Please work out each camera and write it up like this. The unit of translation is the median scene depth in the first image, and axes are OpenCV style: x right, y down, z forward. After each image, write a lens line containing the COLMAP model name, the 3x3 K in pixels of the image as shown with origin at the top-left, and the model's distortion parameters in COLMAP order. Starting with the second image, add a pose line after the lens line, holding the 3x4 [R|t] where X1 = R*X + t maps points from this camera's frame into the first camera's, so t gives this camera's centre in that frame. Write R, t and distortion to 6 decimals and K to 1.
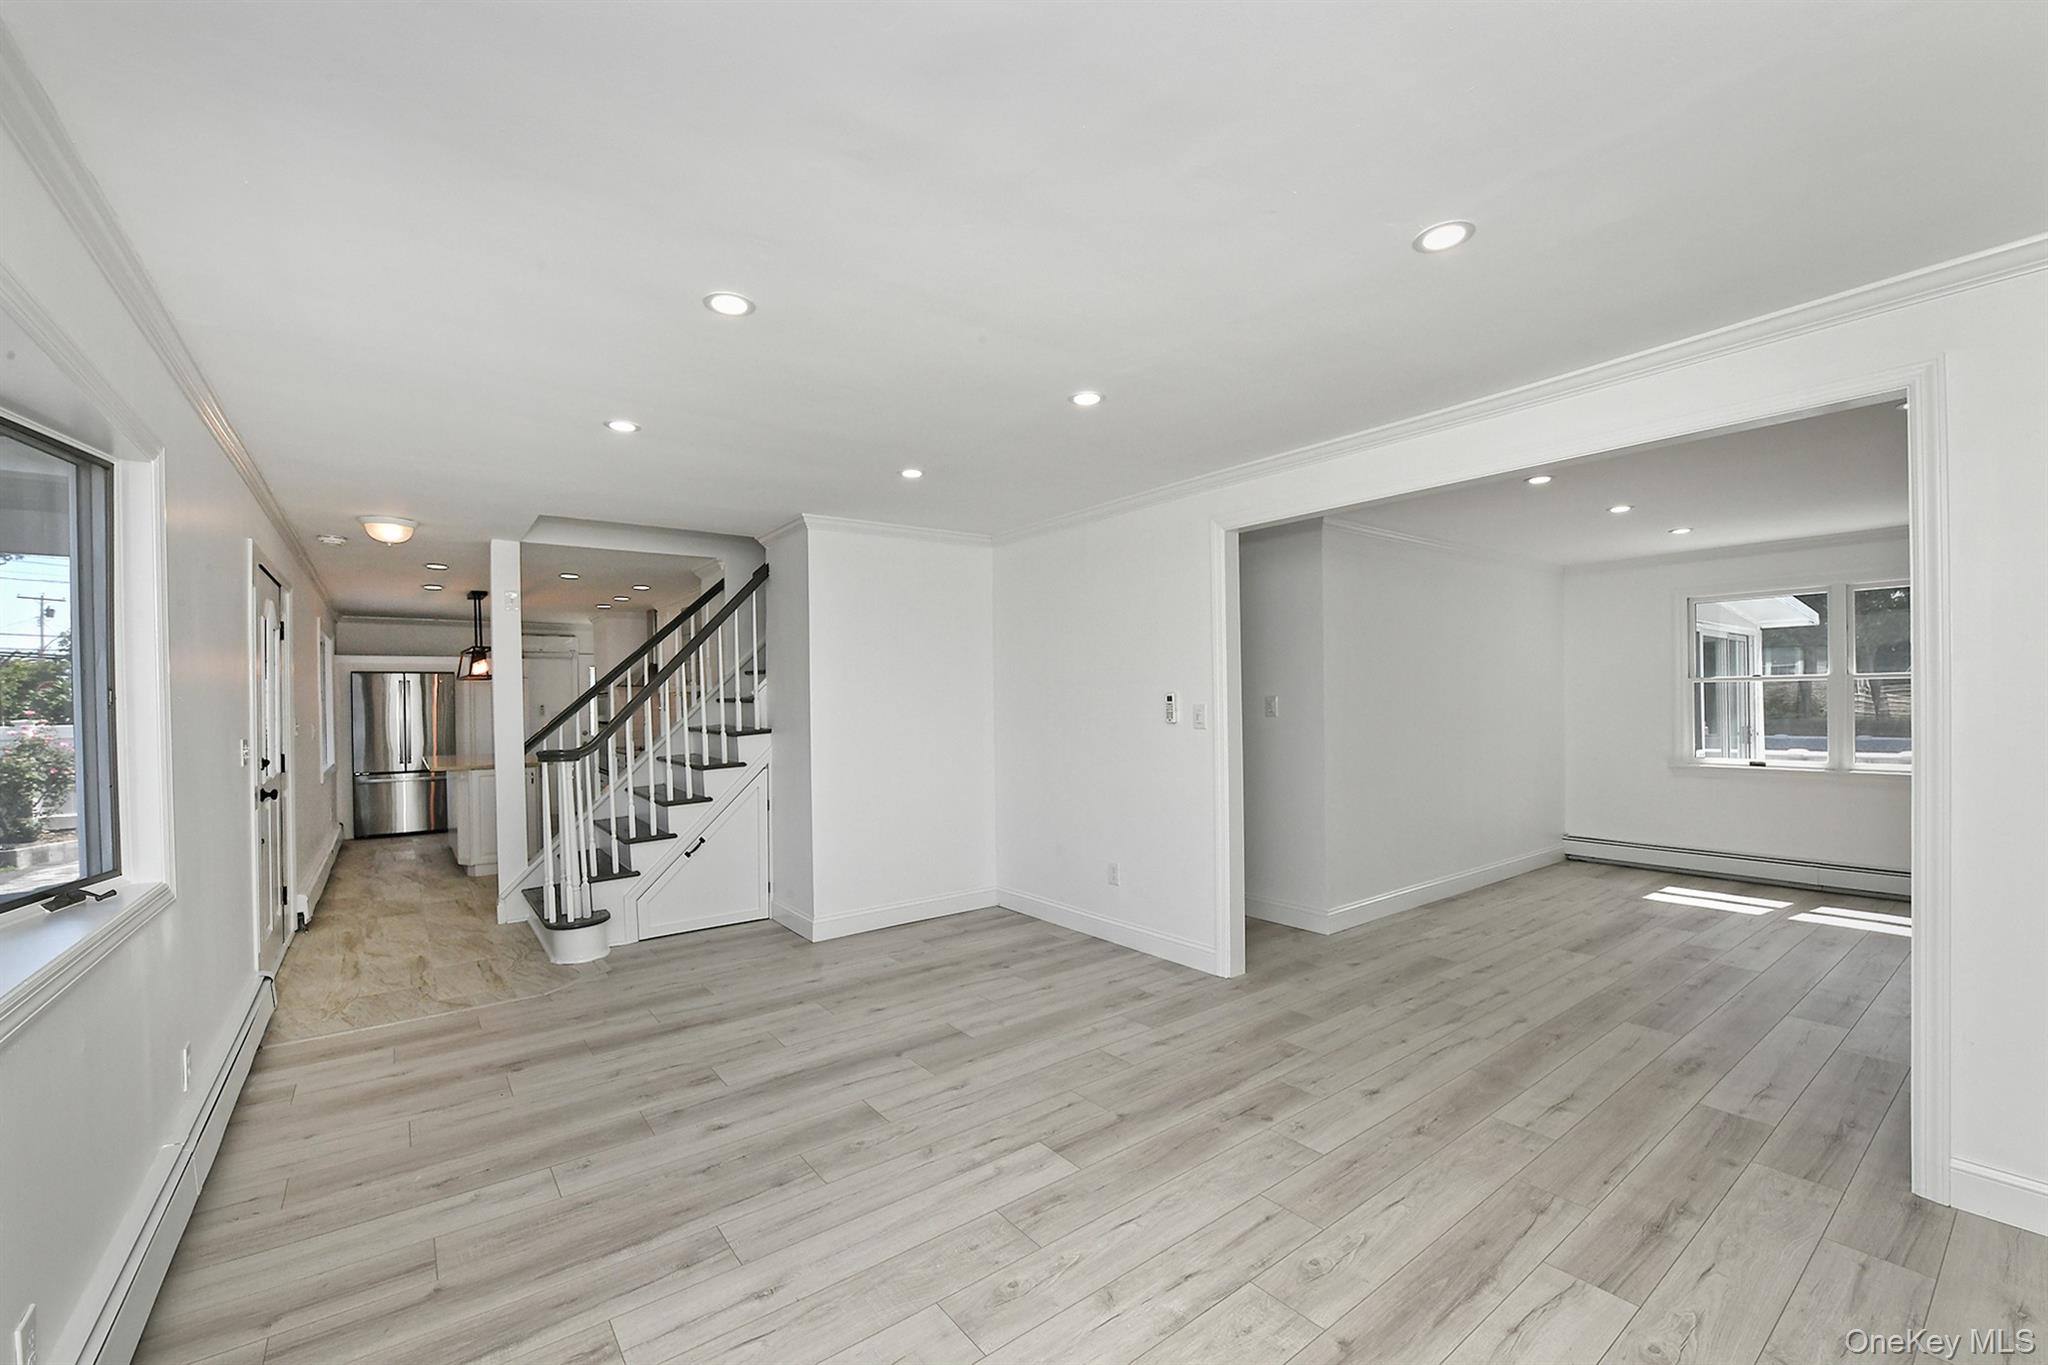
lens RADIAL K [[840.3, 0, 1033.7], [0, 840.3, 680.2], [0, 0, 1]] dist [-0.013190, 0.000098]
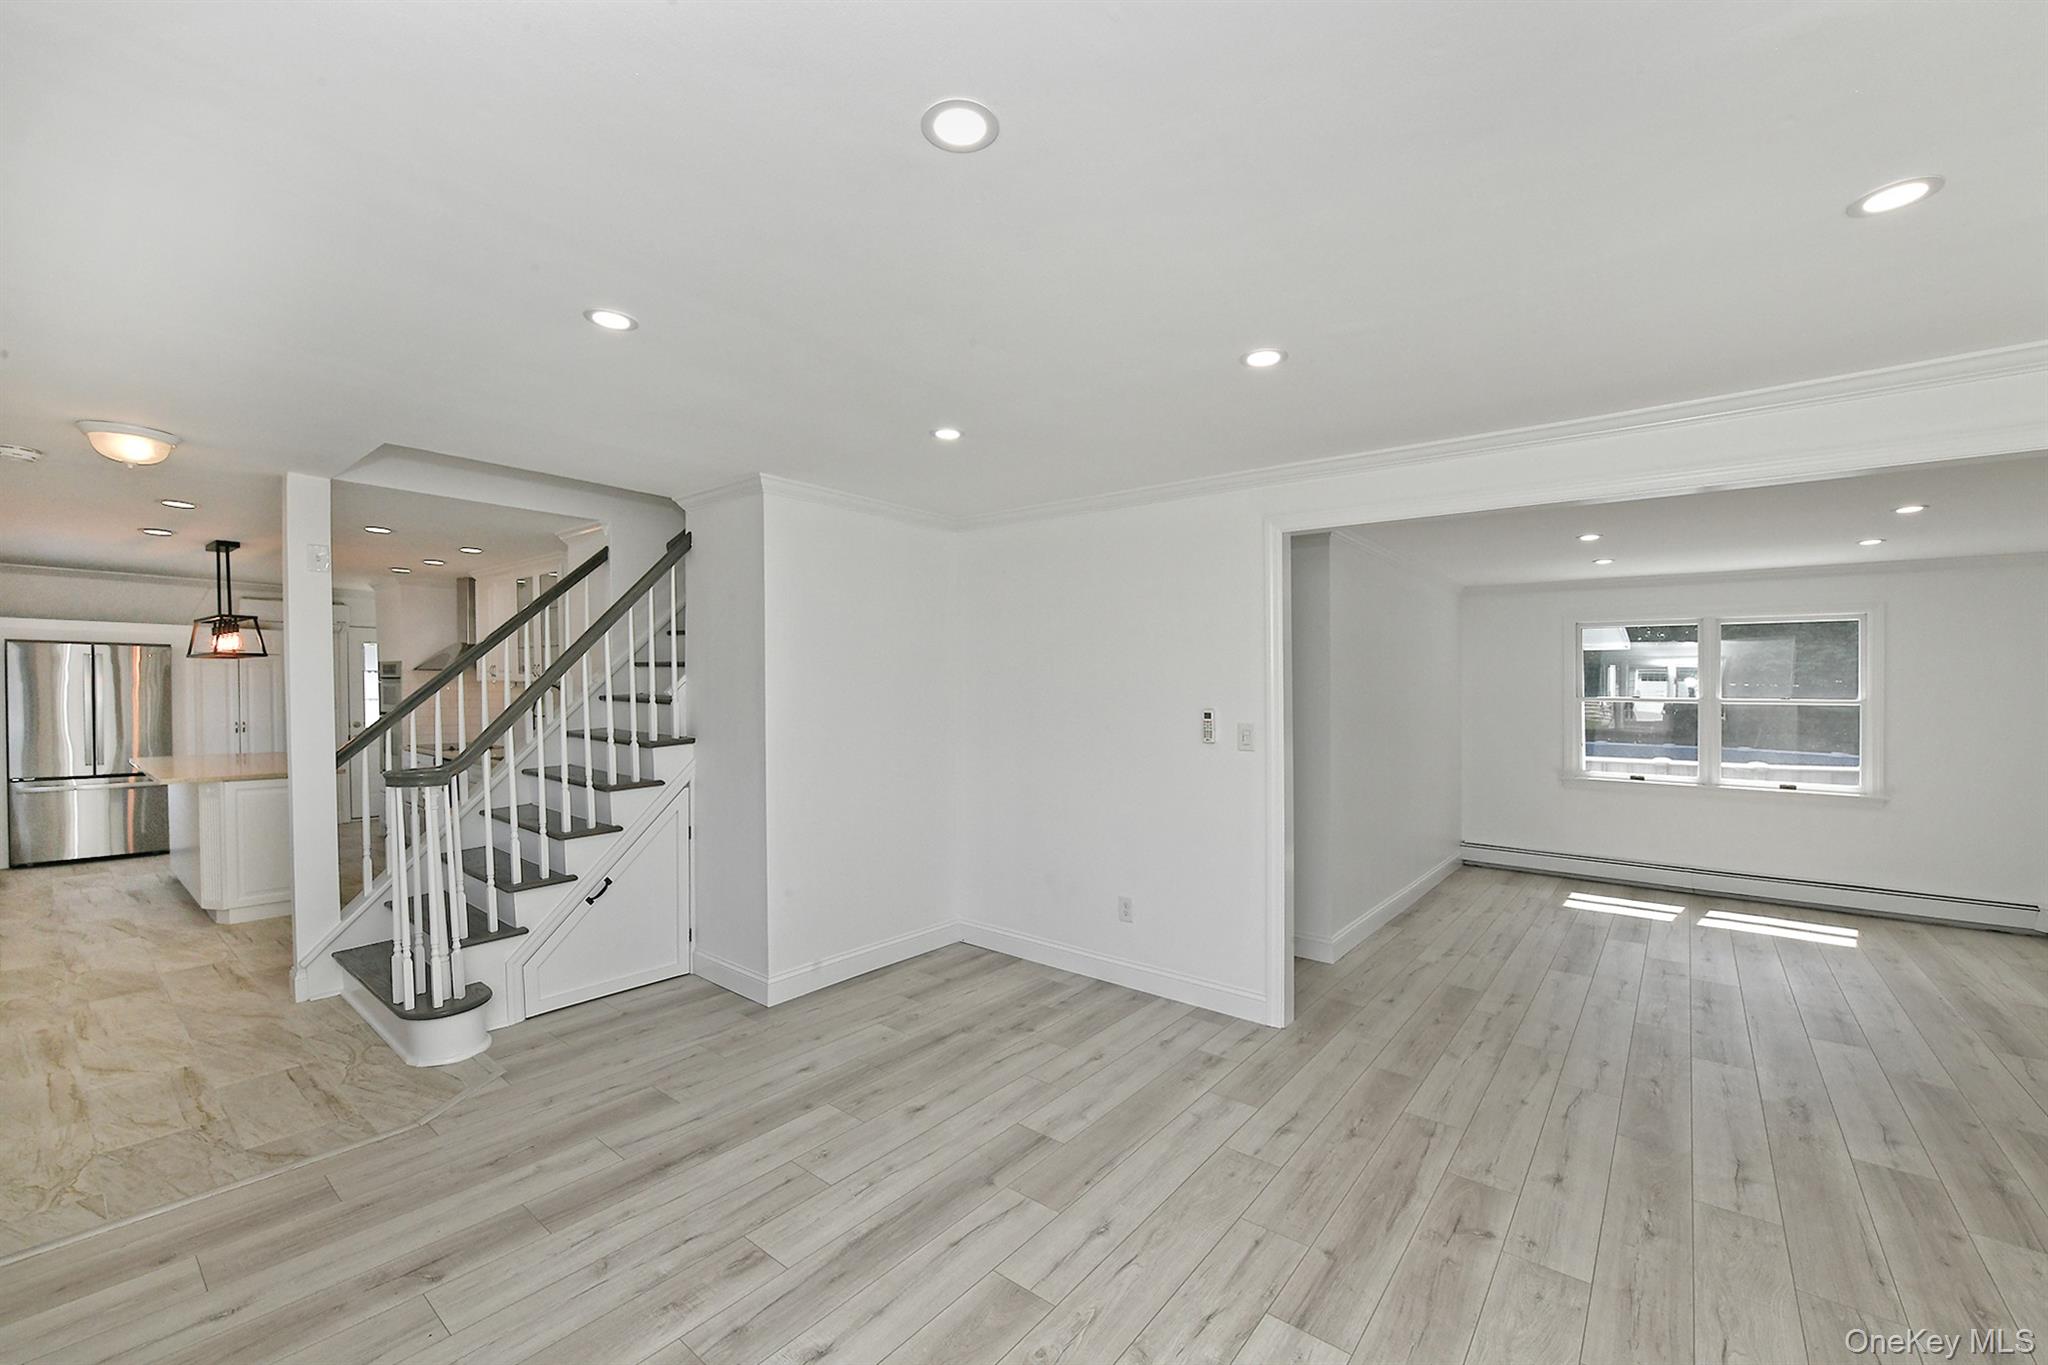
lens RADIAL K [[823.9, 0, 1024.0], [0, 823.9, 682.5], [0, 0, 1]] dist [-0.011310, 0.000001]
pose [[0.971231, 0.027158, 0.236587, -0.230578], [-0.031061, 0.999436, 0.012786, -0.018140], [-0.236107, -0.019767, 0.971526, 0.189779]]
